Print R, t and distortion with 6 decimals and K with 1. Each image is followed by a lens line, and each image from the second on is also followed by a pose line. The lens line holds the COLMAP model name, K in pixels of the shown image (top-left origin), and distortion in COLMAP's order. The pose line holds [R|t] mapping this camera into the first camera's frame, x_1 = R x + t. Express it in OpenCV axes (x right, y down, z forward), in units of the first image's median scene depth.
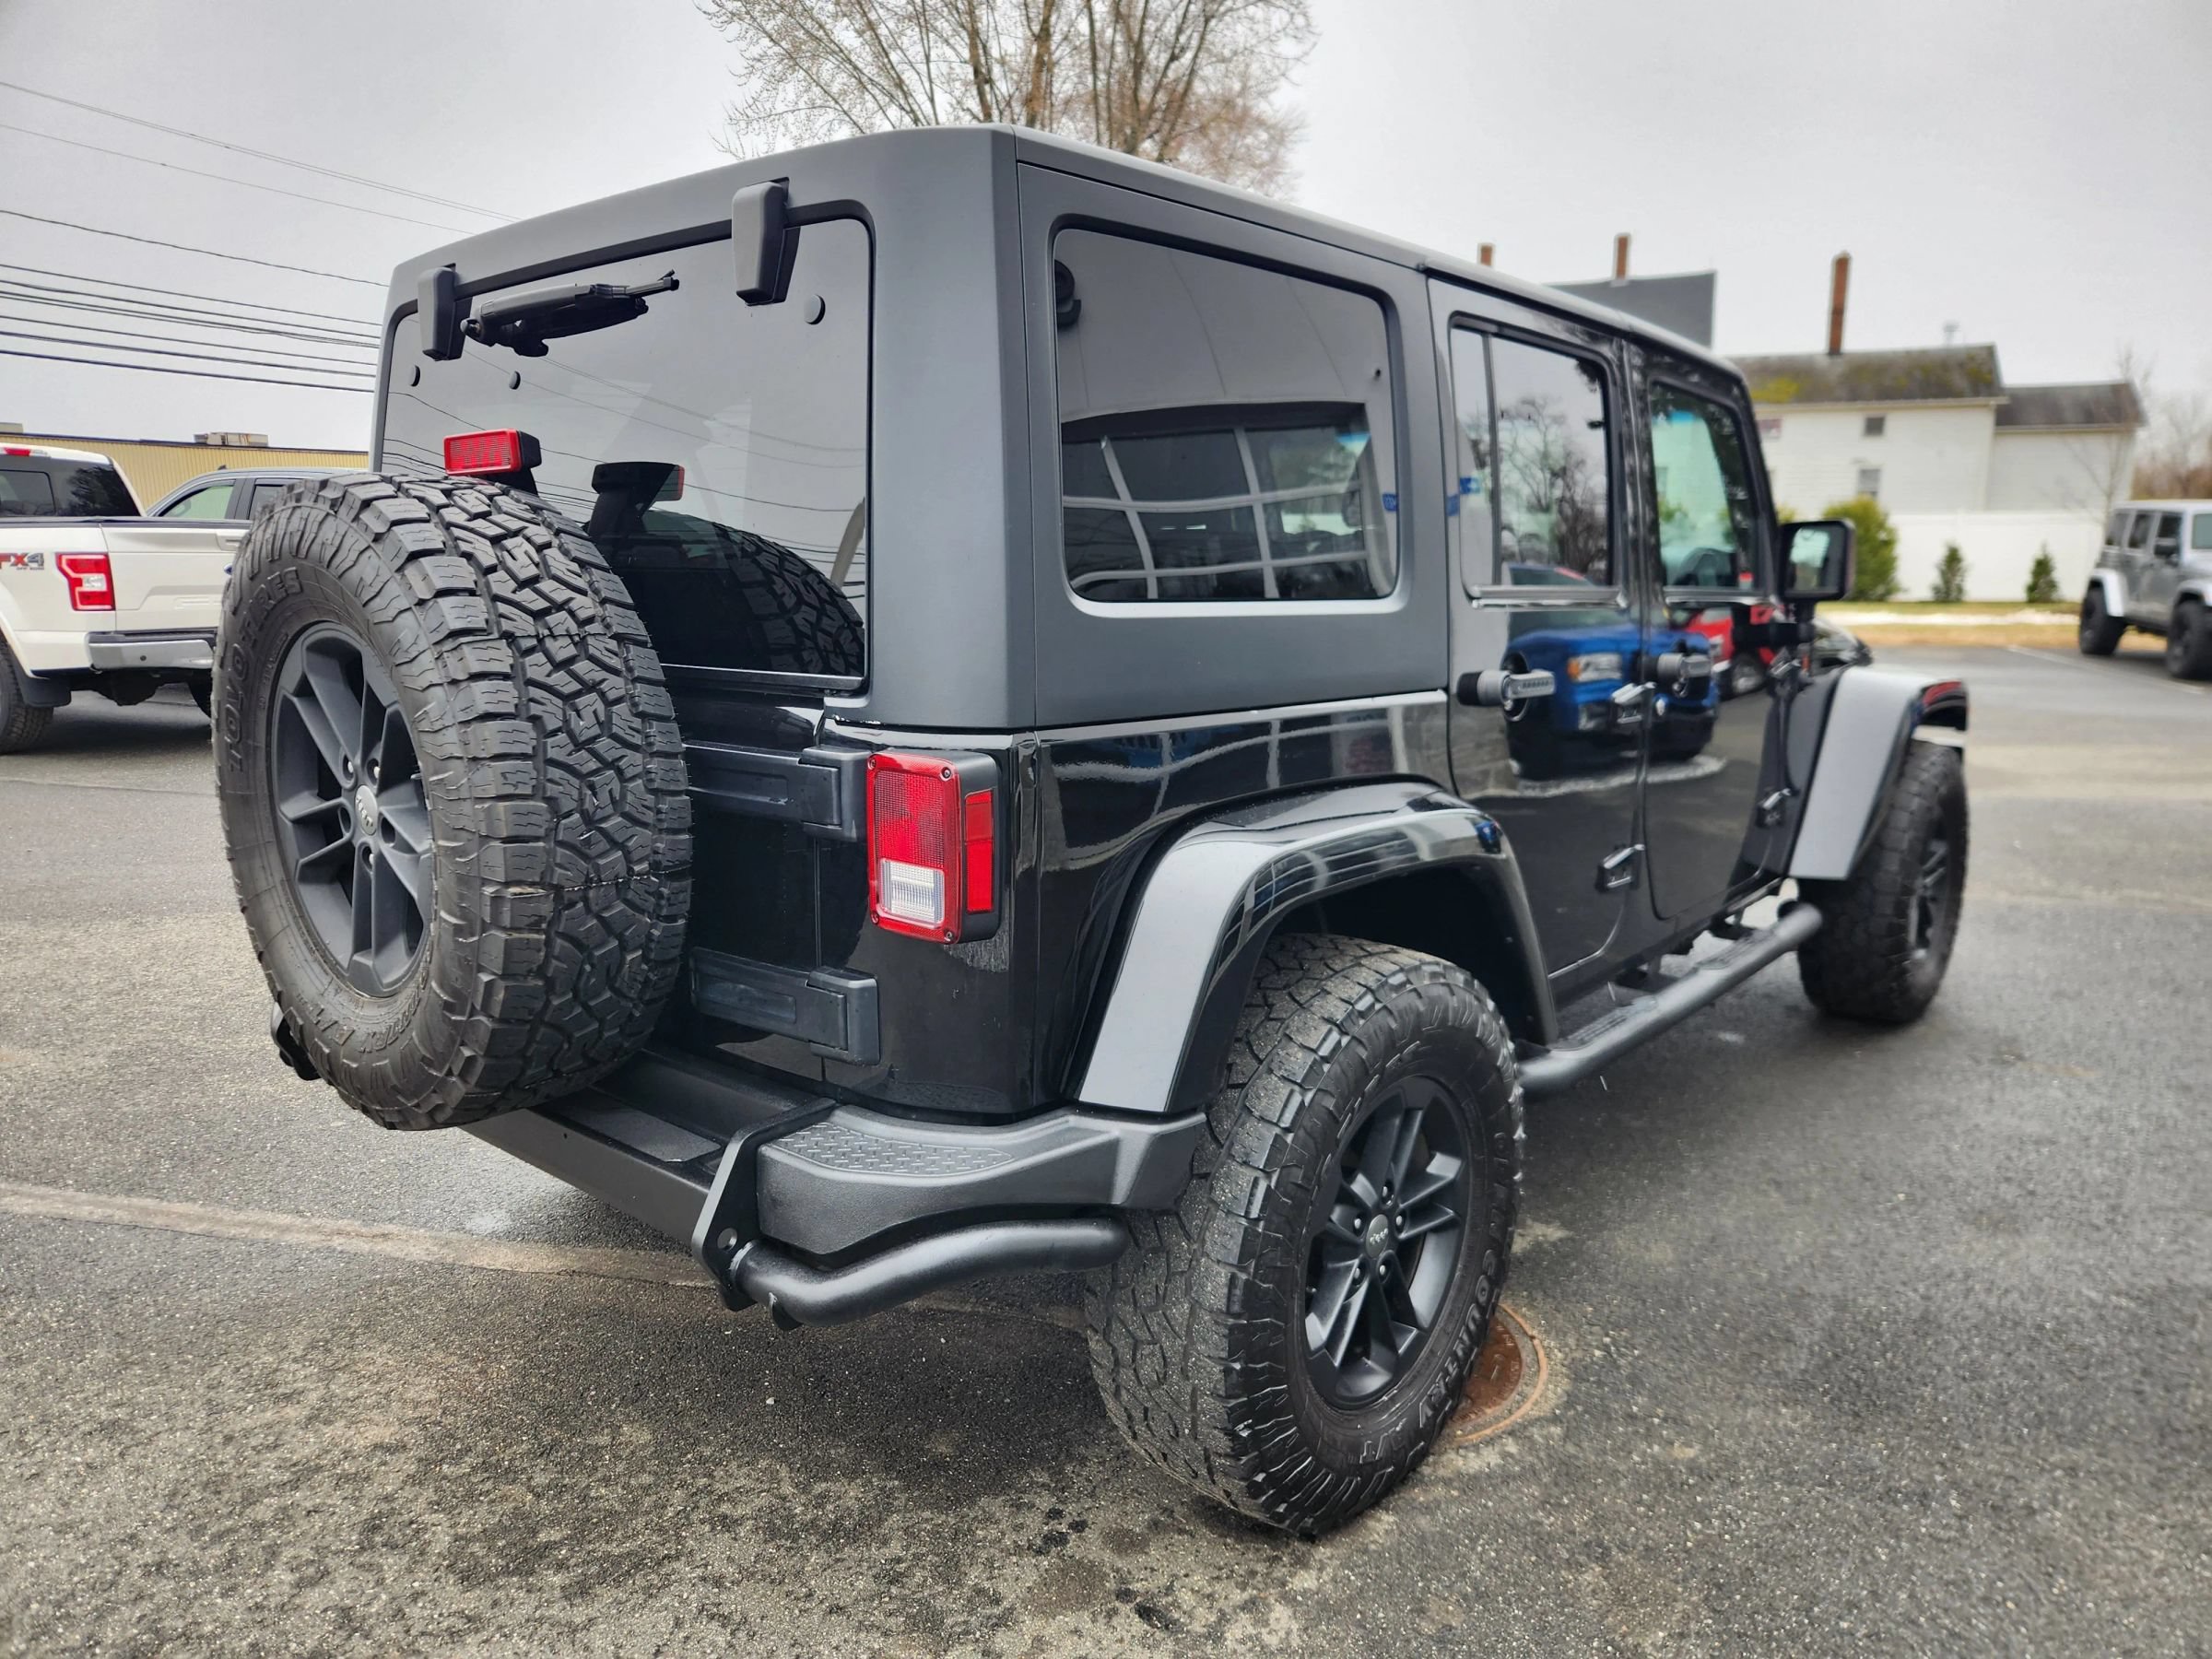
lens RADIAL K [[1478.8, 0, 1110.6], [0, 1478.8, 837.5], [0, 0, 1]] dist [0.066601, -0.052512]
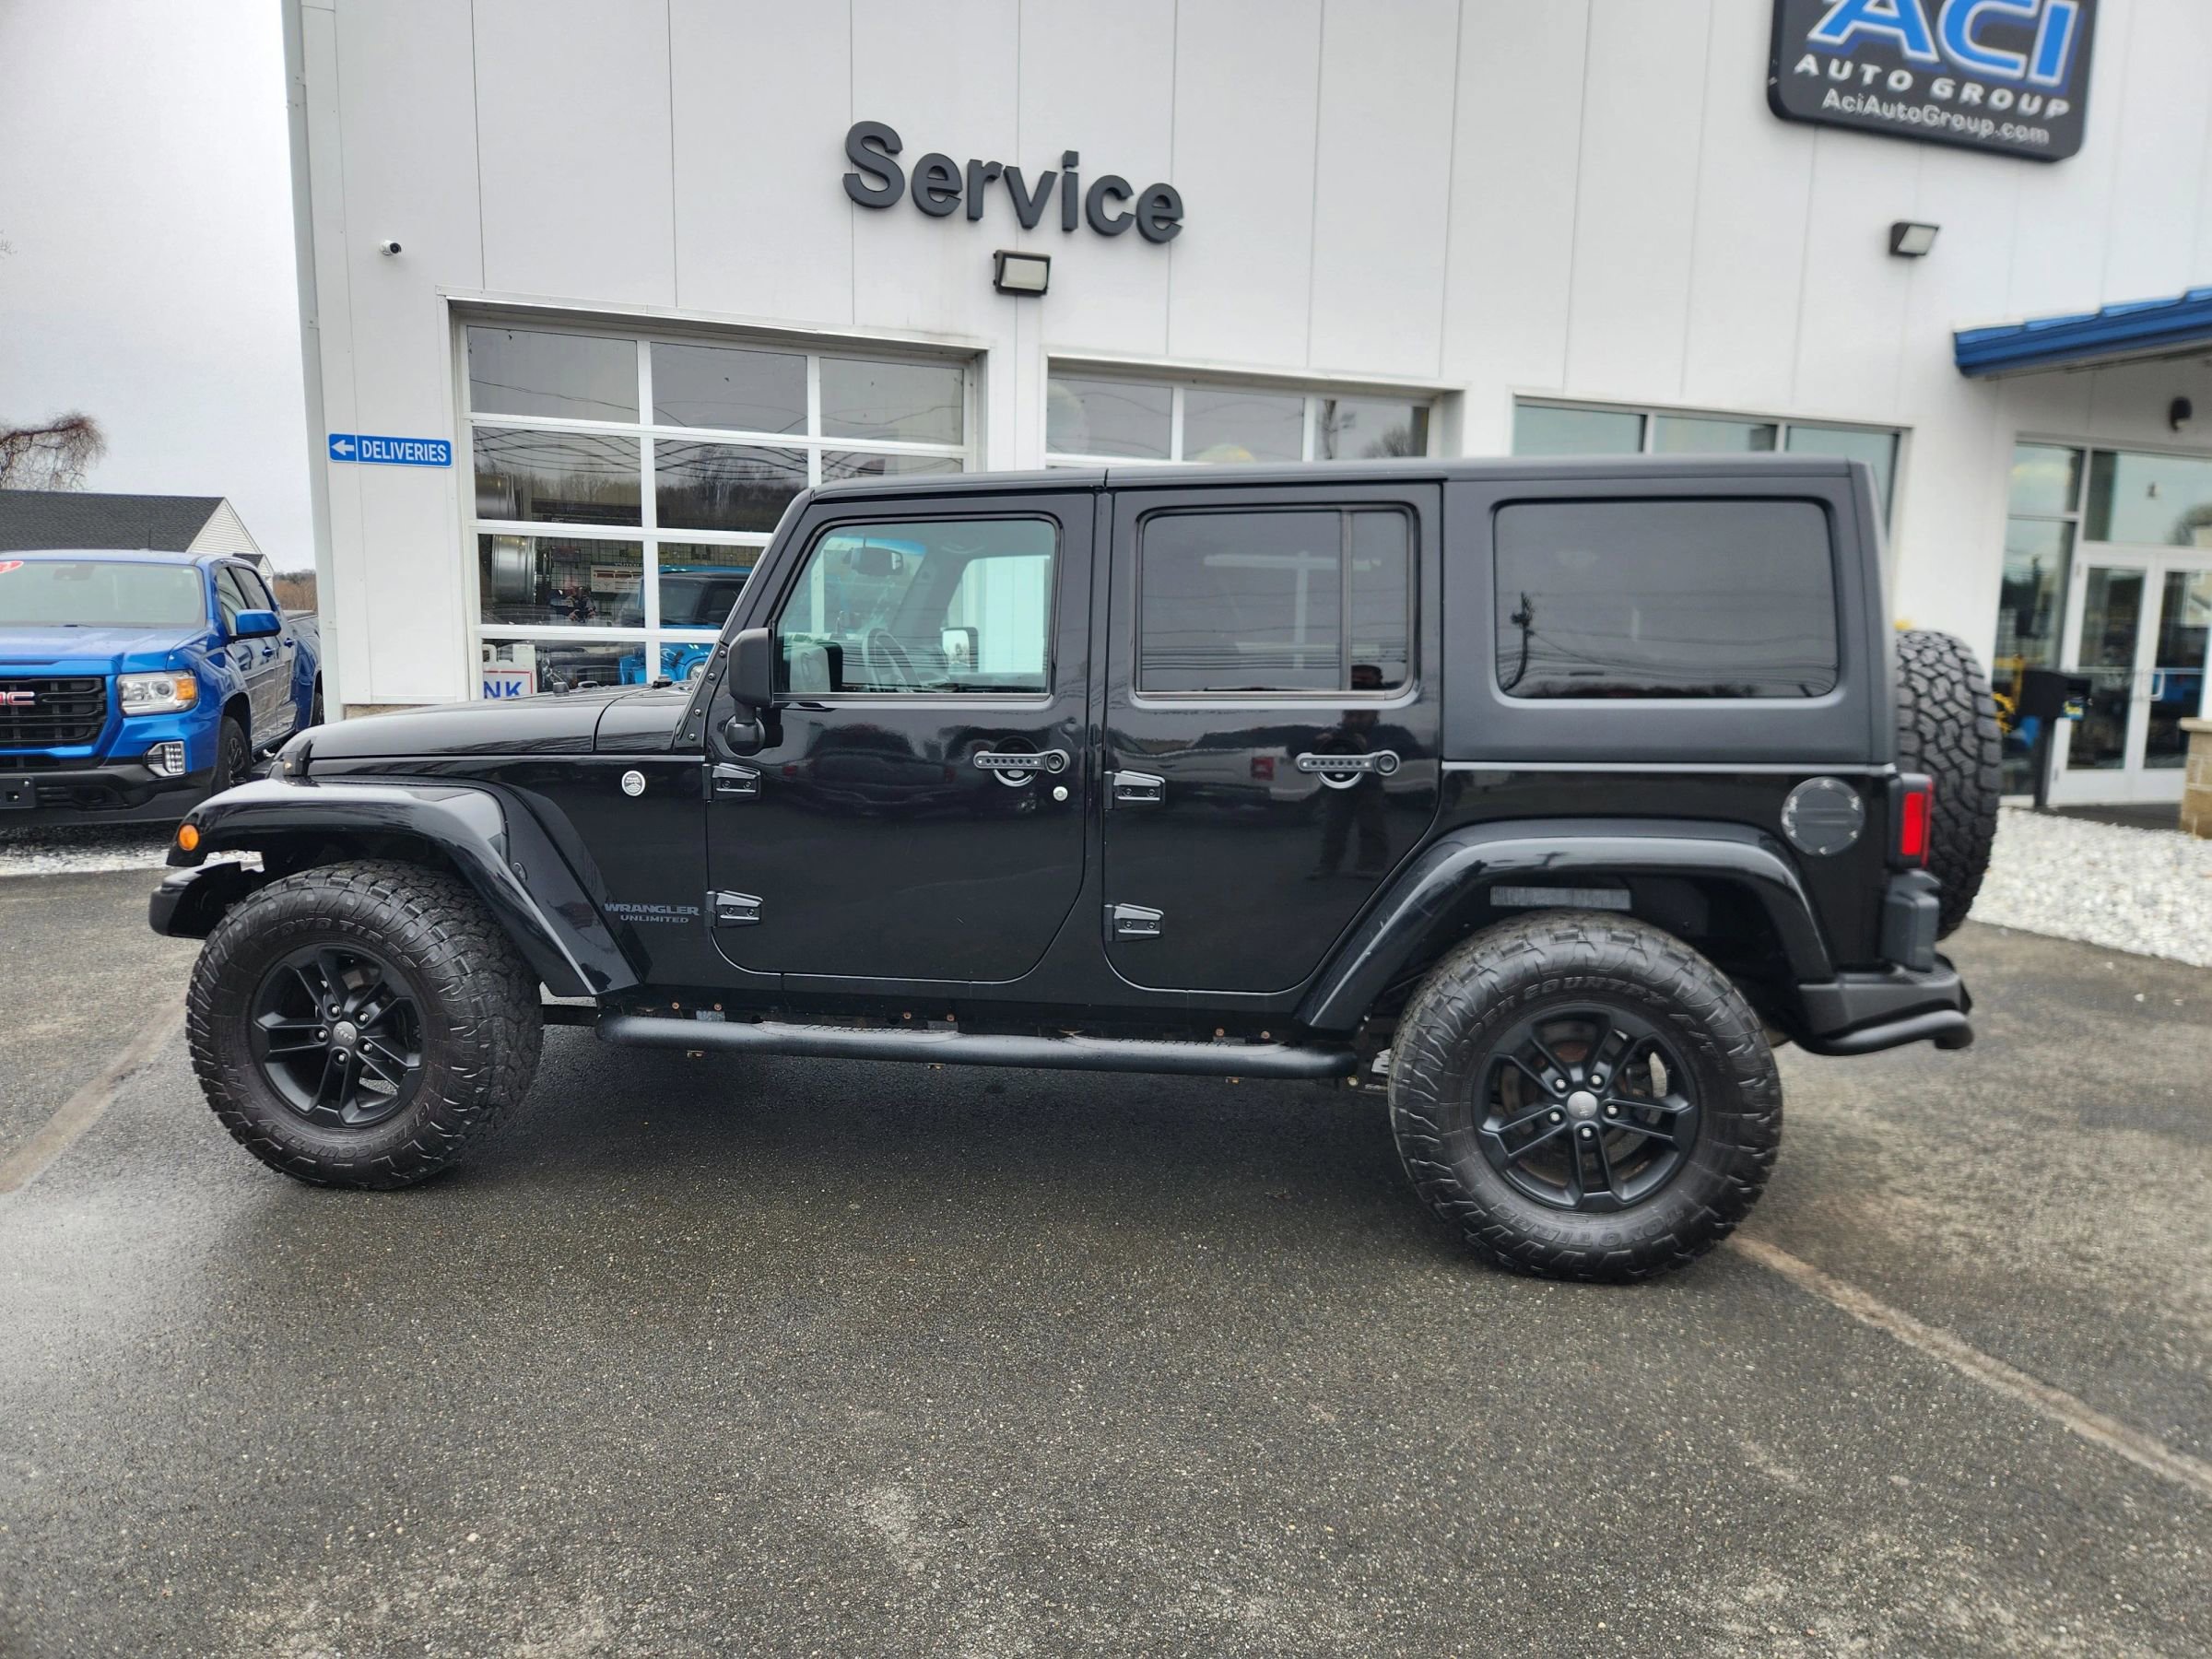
lens RADIAL K [[1478.8, 0, 1117.6], [0, 1478.8, 836.4], [0, 0, 1]] dist [0.066601, -0.052512]
pose [[-0.540053, -0.127384, 0.831935, -1.525018], [0.143969, 0.959928, 0.240440, -0.573995], [-0.829226, 0.249623, -0.500073, 2.780132]]
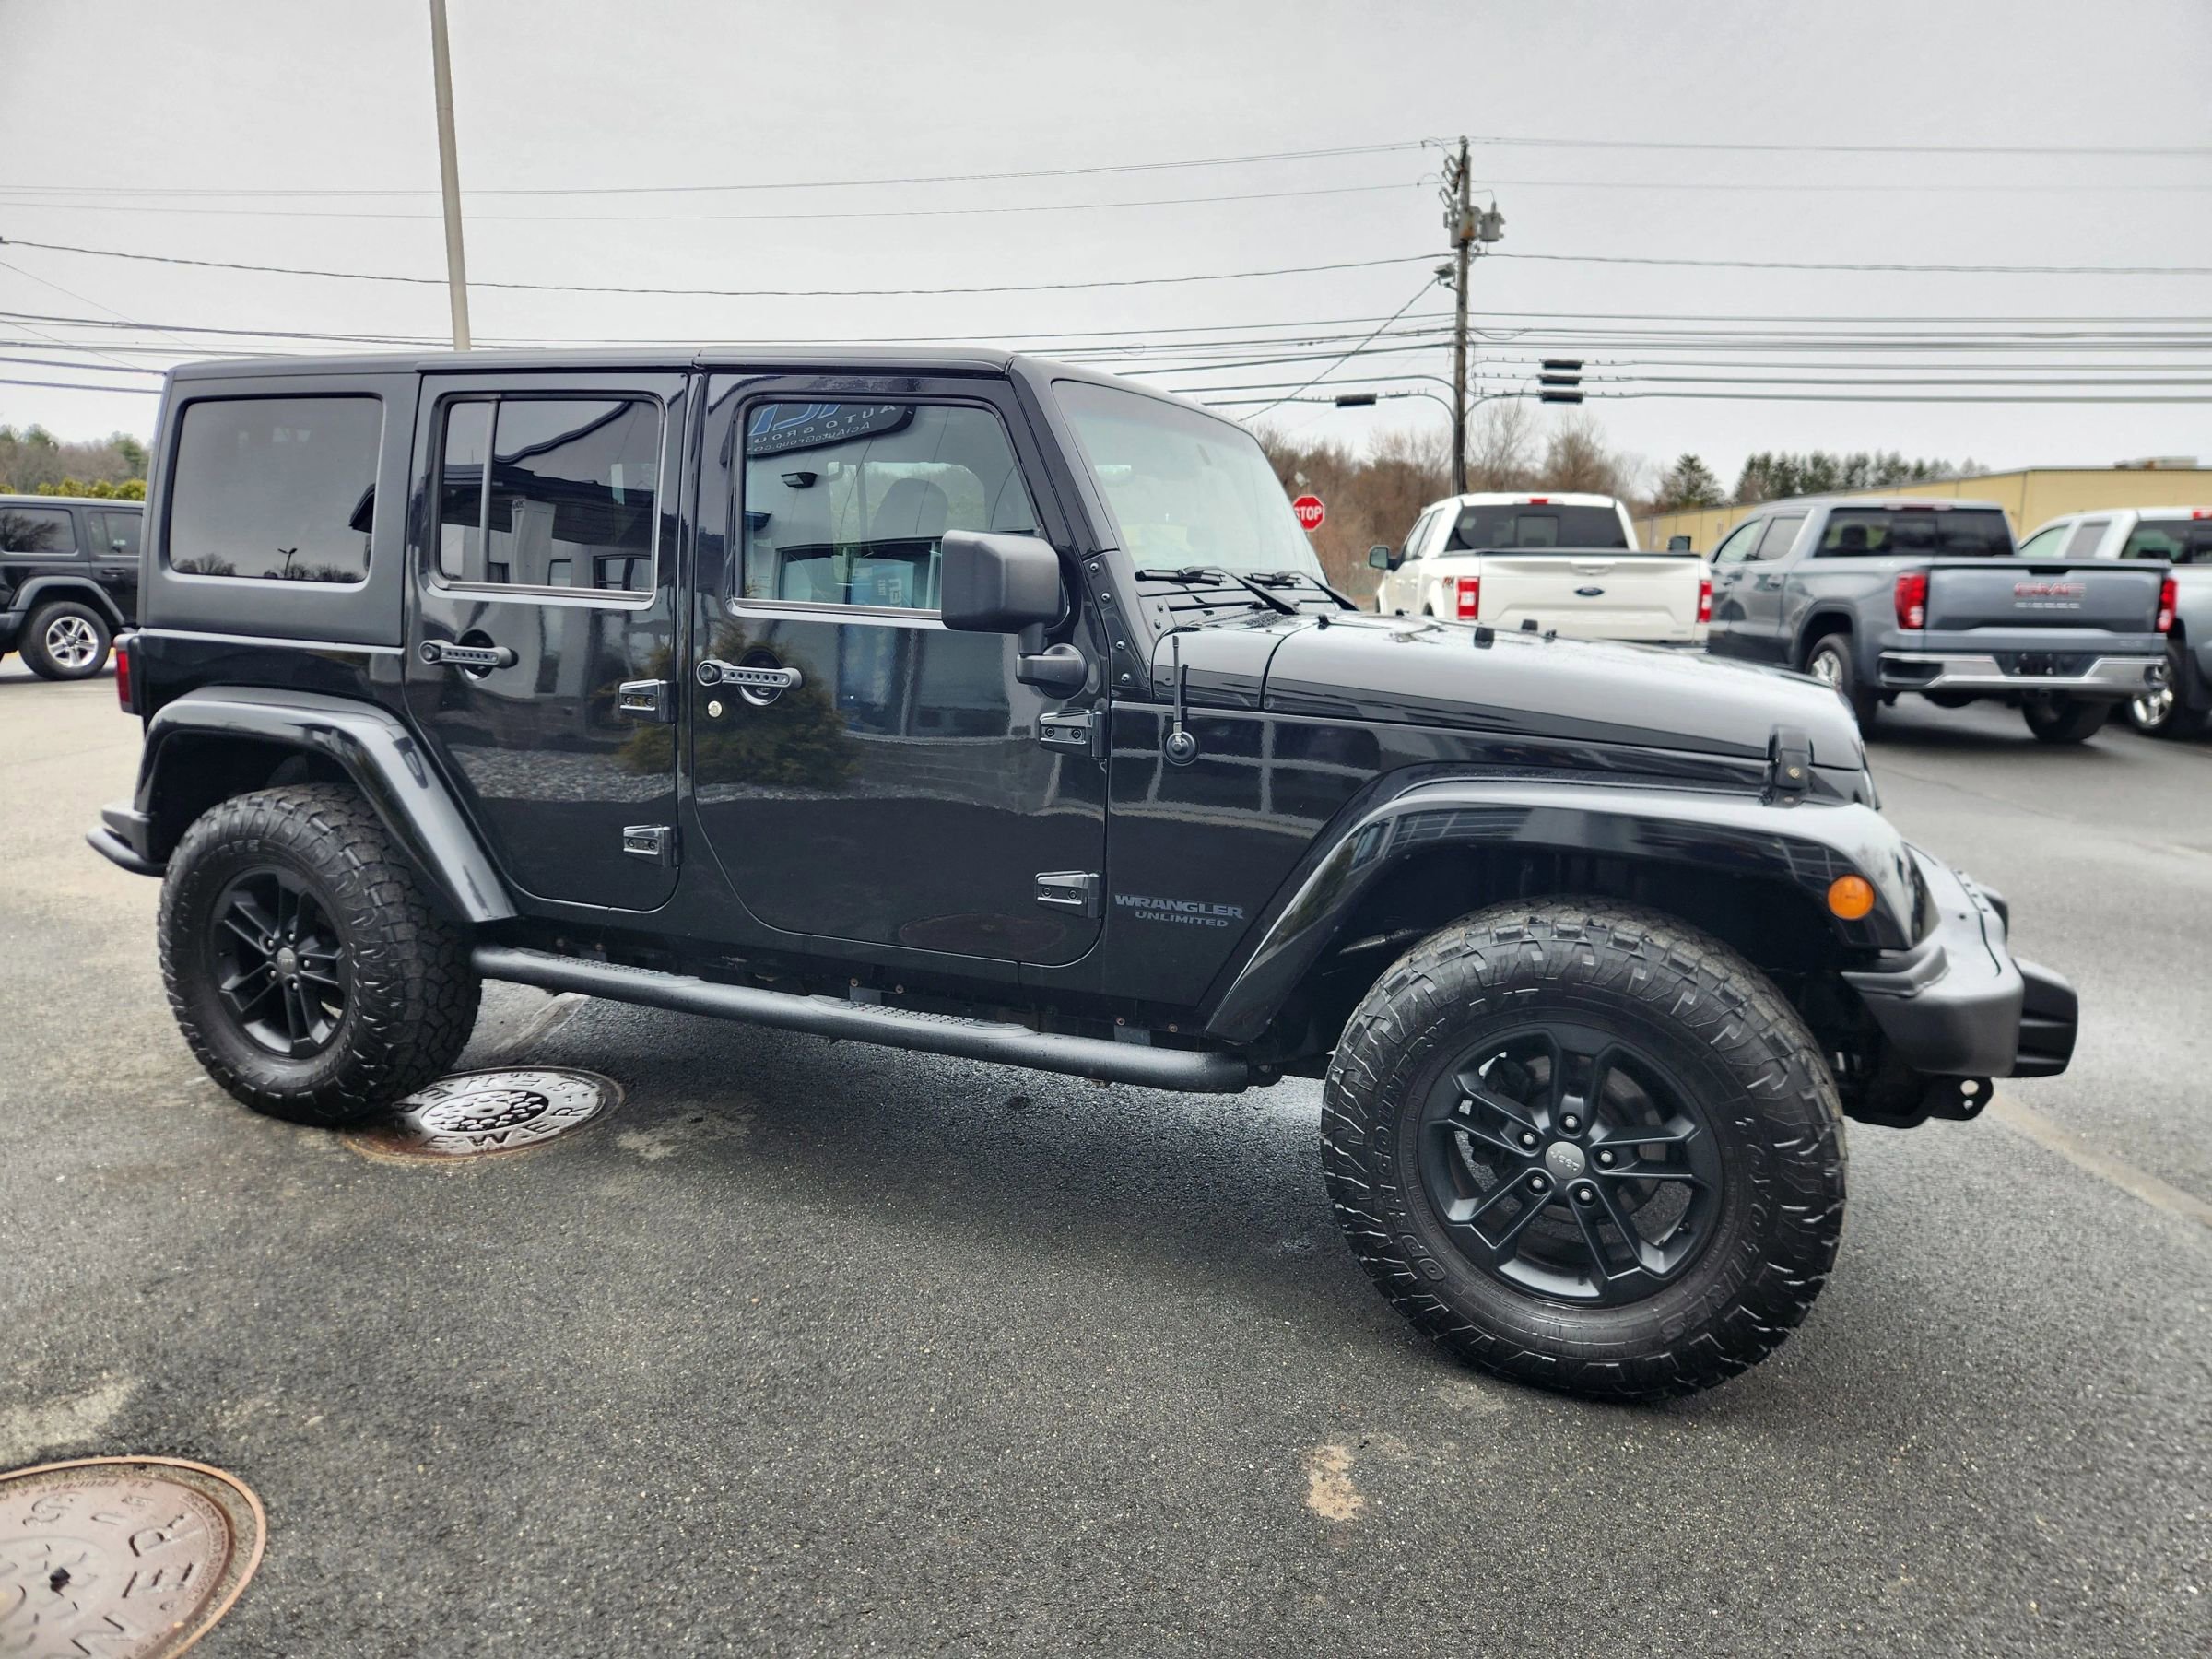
lens RADIAL K [[1478.8, 0, 1109.1], [0, 1478.8, 806.5], [0, 0, 1]] dist [0.066601, -0.052512]
pose [[0.303169, 0.154775, -0.940283, 2.117303], [-0.192672, 0.976299, 0.098582, -0.257886], [0.933256, 0.151279, 0.325805, 1.353168]]
